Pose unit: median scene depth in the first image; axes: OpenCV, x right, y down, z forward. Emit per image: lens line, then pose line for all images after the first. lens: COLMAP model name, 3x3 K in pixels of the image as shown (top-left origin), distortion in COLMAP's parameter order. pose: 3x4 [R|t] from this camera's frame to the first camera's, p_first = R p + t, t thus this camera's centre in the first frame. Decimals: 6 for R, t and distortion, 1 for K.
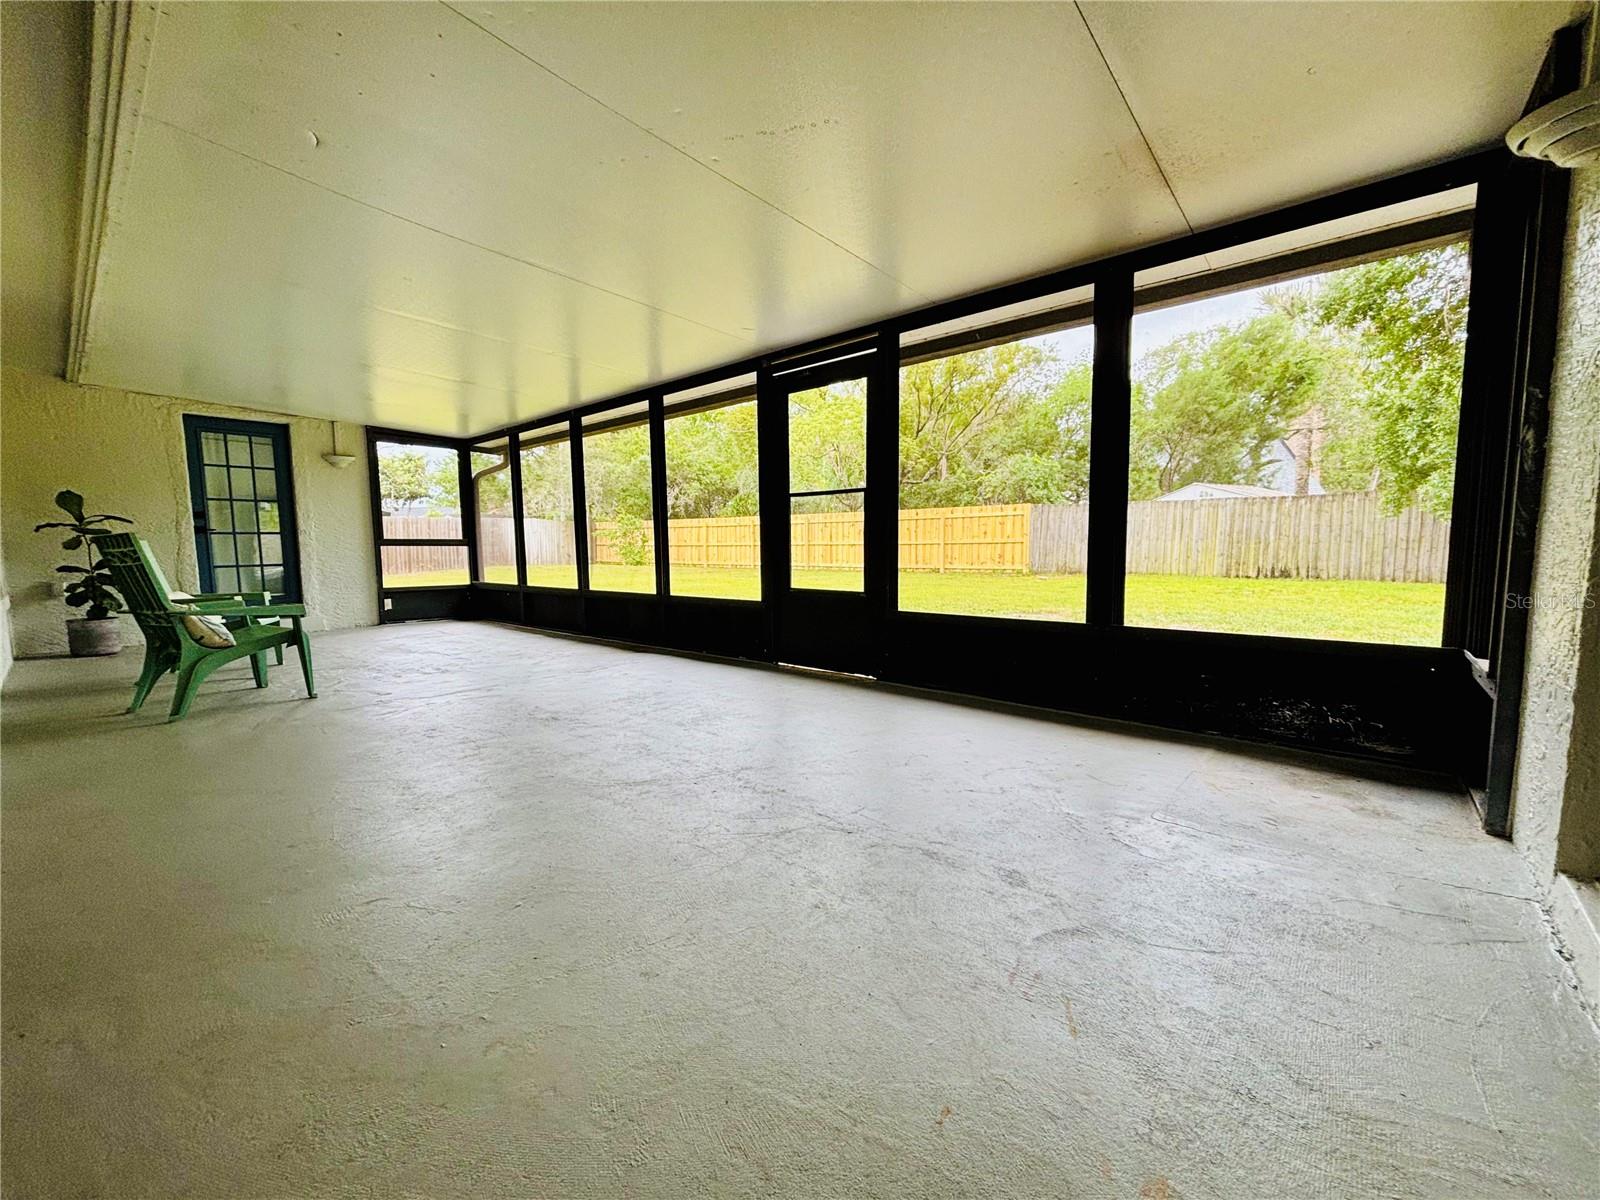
lens RADIAL K [[645.4, 0, 795.4], [0, 645.4, 604.2], [0, 0, 1]] dist [-0.001599, 0.000354]
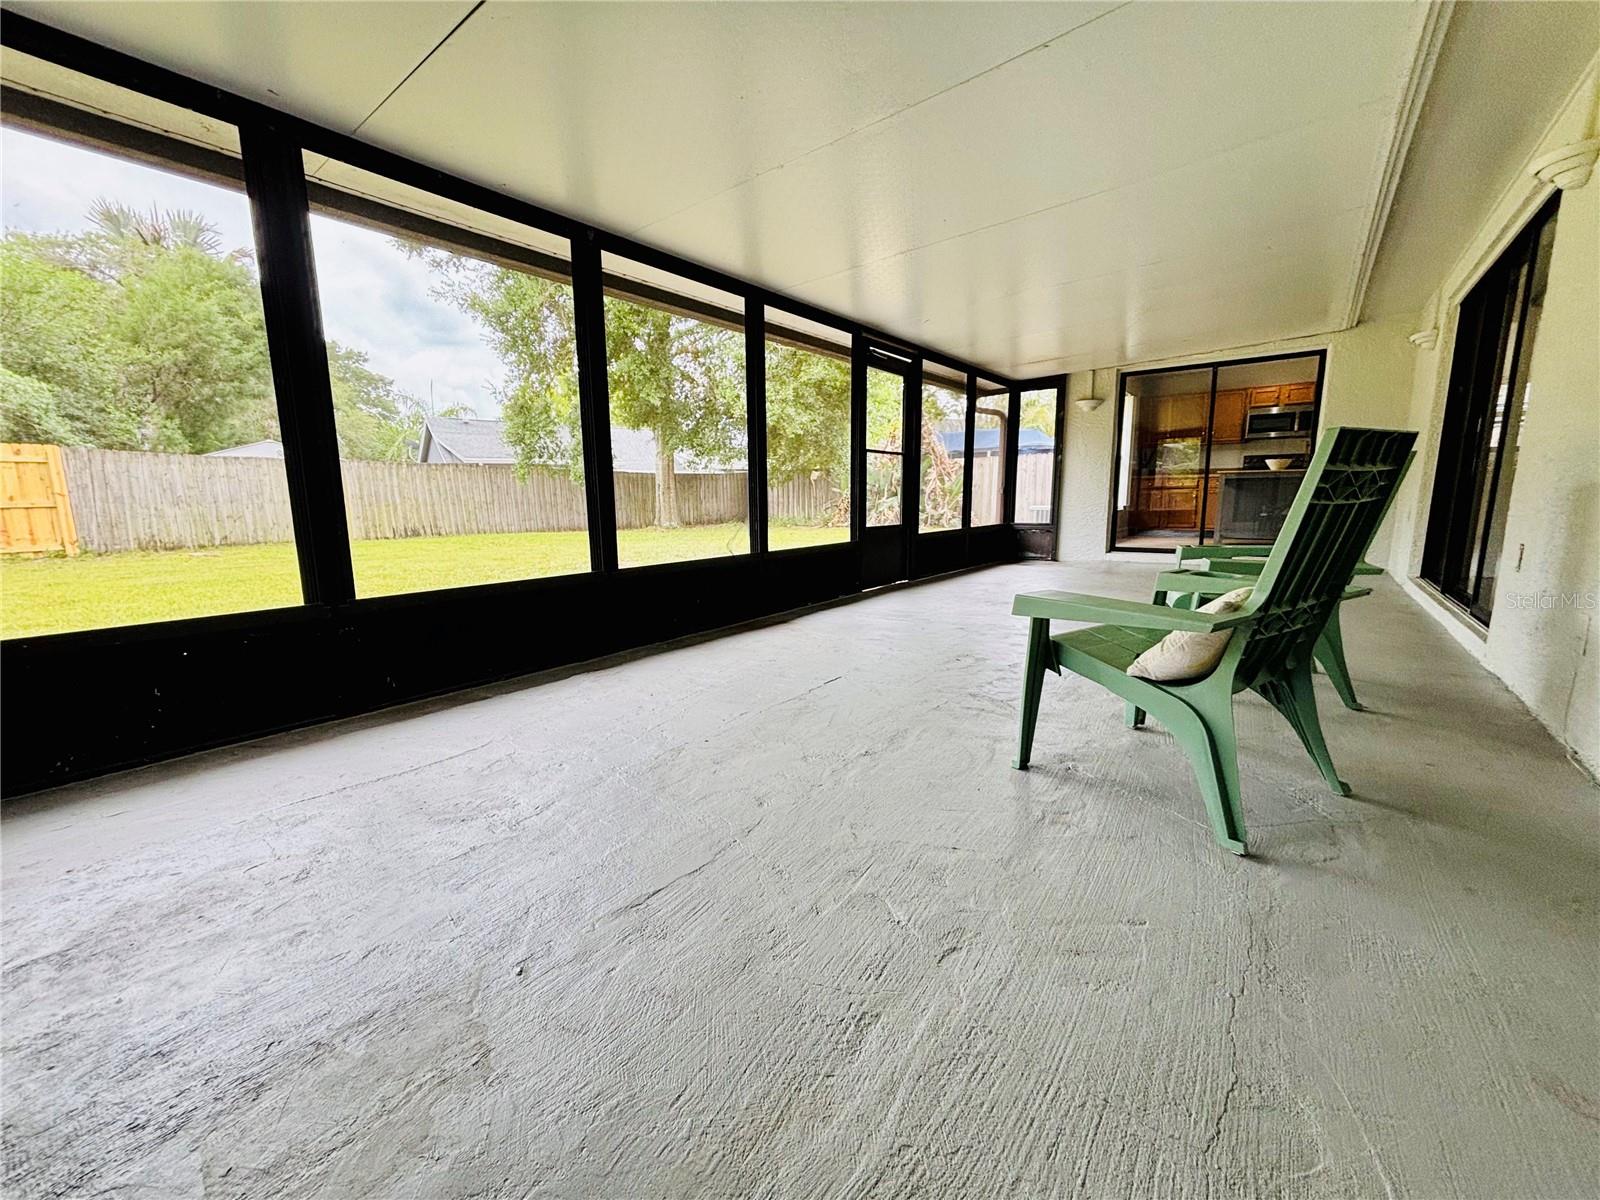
lens RADIAL K [[645.4, 0, 798.1], [0, 645.4, 603.1], [0, 0, 1]] dist [-0.001599, 0.000354]
pose [[-0.058047, -0.149030, 0.987127, -1.101213], [0.107836, 0.982073, 0.154608, -0.077945], [-0.992473, 0.115422, -0.040935, 1.066391]]
